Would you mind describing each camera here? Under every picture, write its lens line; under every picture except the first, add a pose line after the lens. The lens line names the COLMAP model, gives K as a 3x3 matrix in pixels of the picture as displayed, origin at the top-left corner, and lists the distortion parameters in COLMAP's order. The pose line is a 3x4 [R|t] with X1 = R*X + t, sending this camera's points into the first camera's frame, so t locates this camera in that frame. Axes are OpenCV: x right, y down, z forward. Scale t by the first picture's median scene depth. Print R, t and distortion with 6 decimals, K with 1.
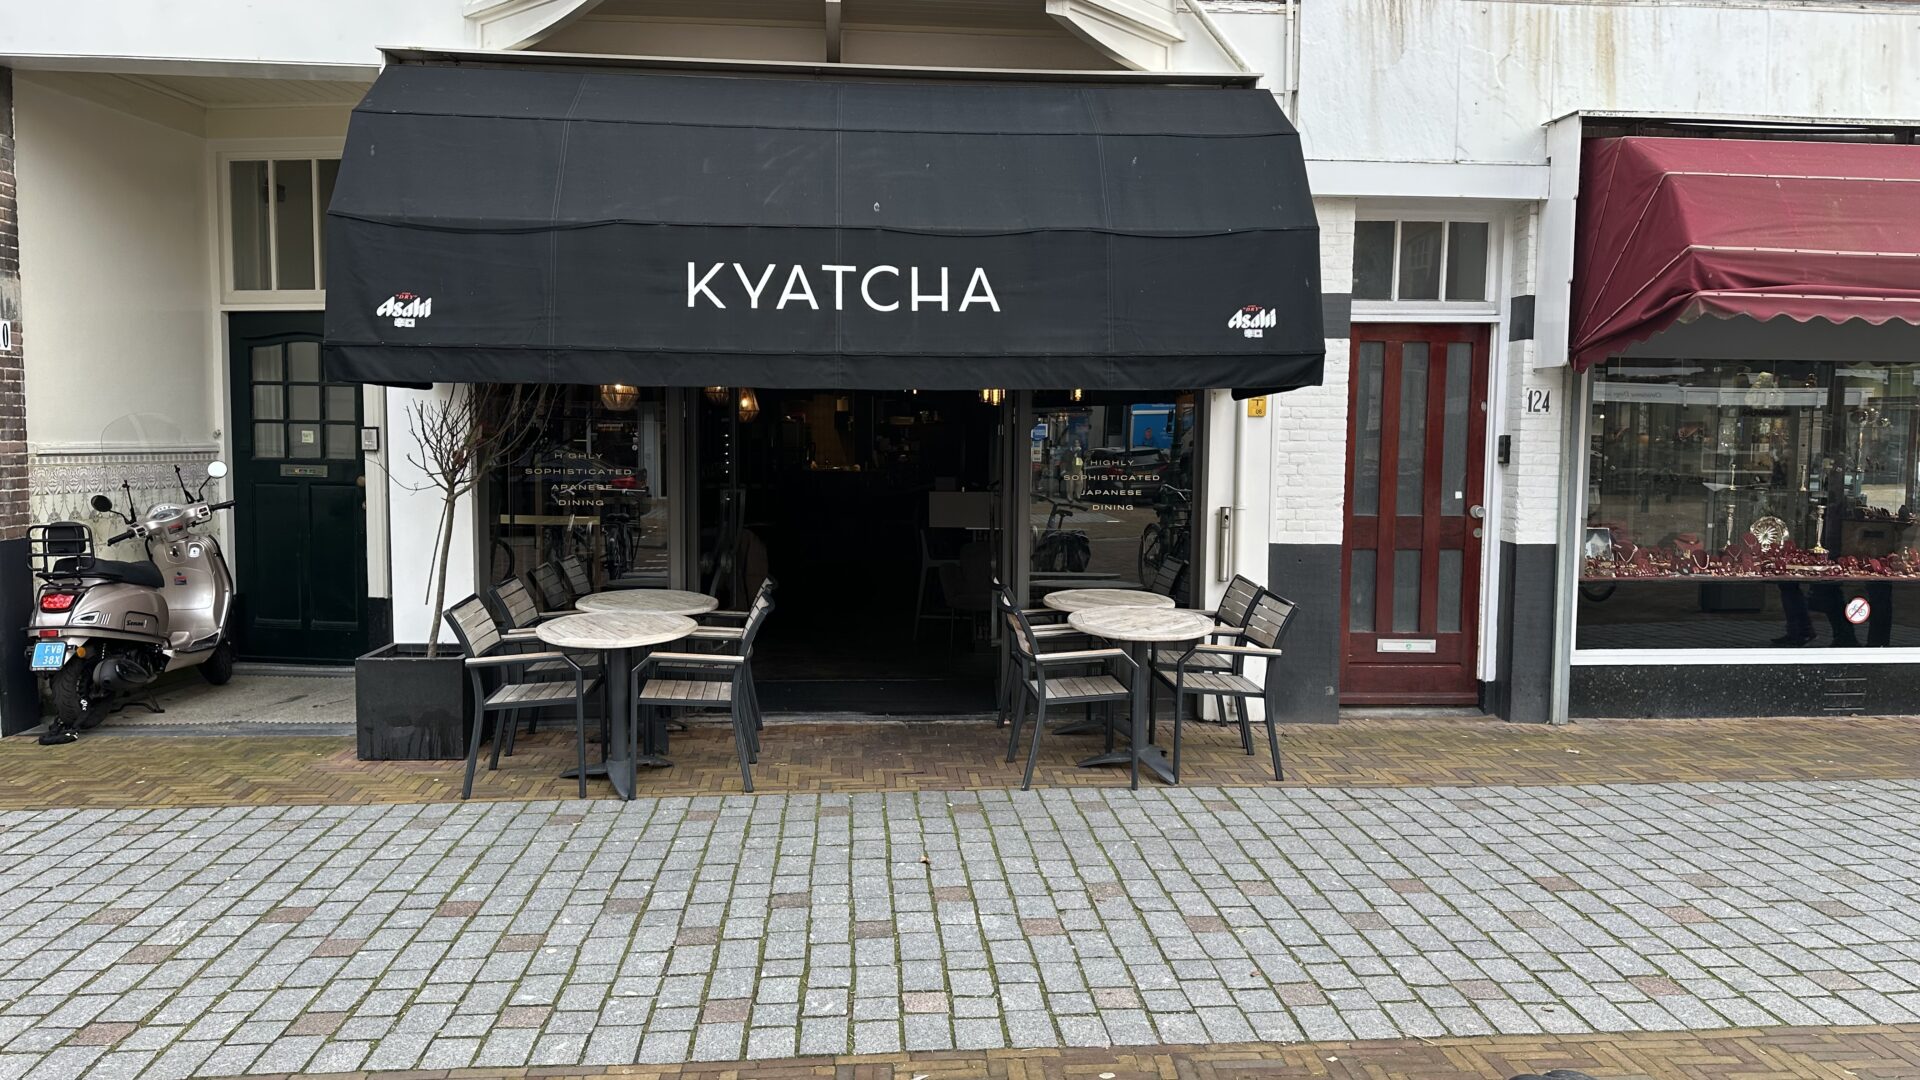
lens RADIAL K [[1326.8, 0, 960.0], [0, 1326.8, 540.0], [0, 0, 1]] dist [0.085450, -0.106907]
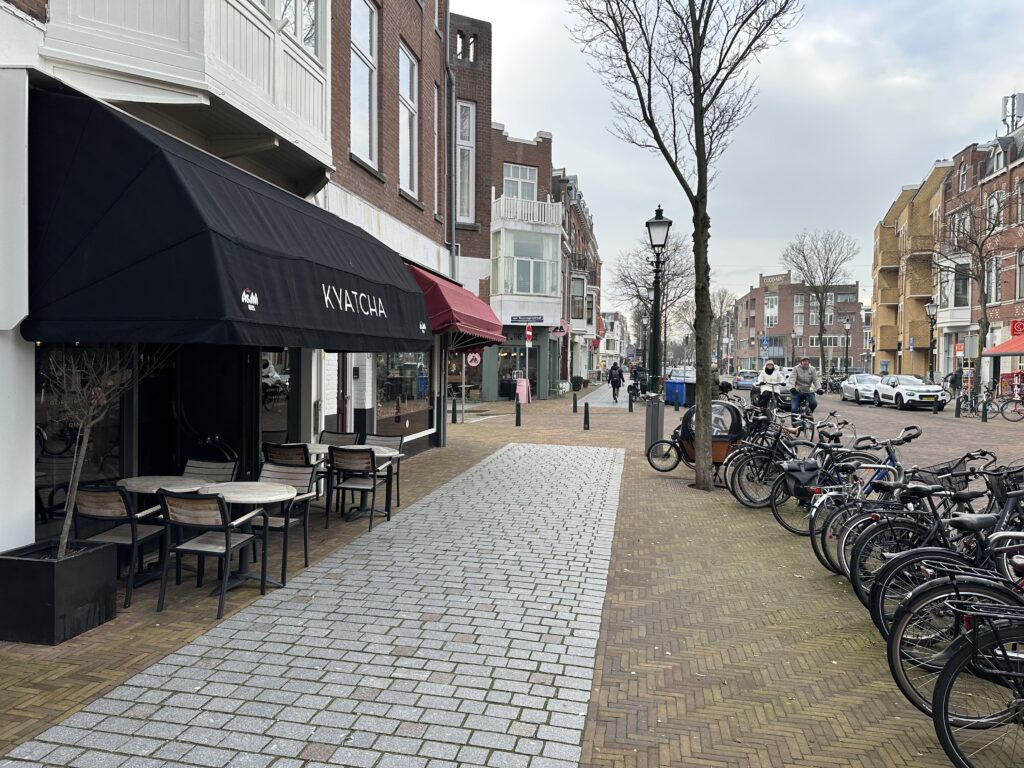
lens RADIAL K [[708.2, 0, 511.0], [0, 708.2, 376.3], [0, 0, 1]] dist [0.046661, -0.071017]
pose [[0.265787, -0.023170, 0.963753, -1.225393], [0.066004, 0.997803, 0.005785, -0.072085], [-0.961770, 0.062074, 0.266732, 0.532831]]
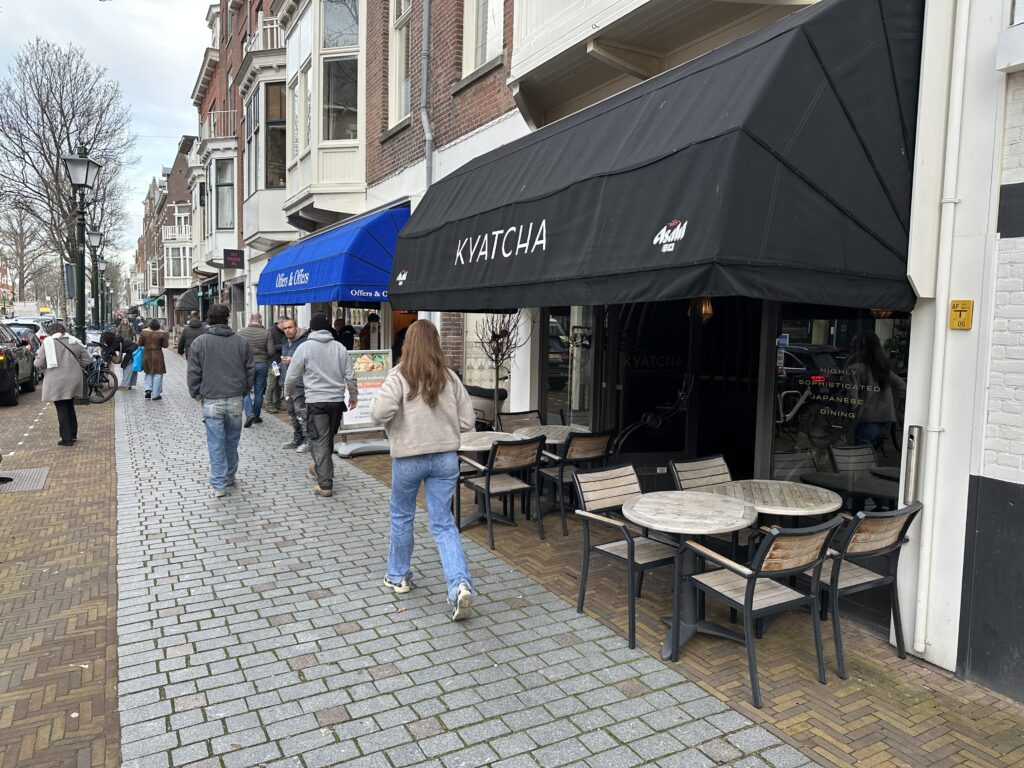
lens RADIAL K [[708.2, 0, 511.0], [0, 708.2, 376.3], [0, 0, 1]] dist [0.046661, -0.071017]
pose [[0.403148, 0.067152, -0.912668, 0.772966], [-0.090694, 0.995326, 0.033172, -0.071483], [0.910630, 0.069400, 0.407354, 0.764277]]
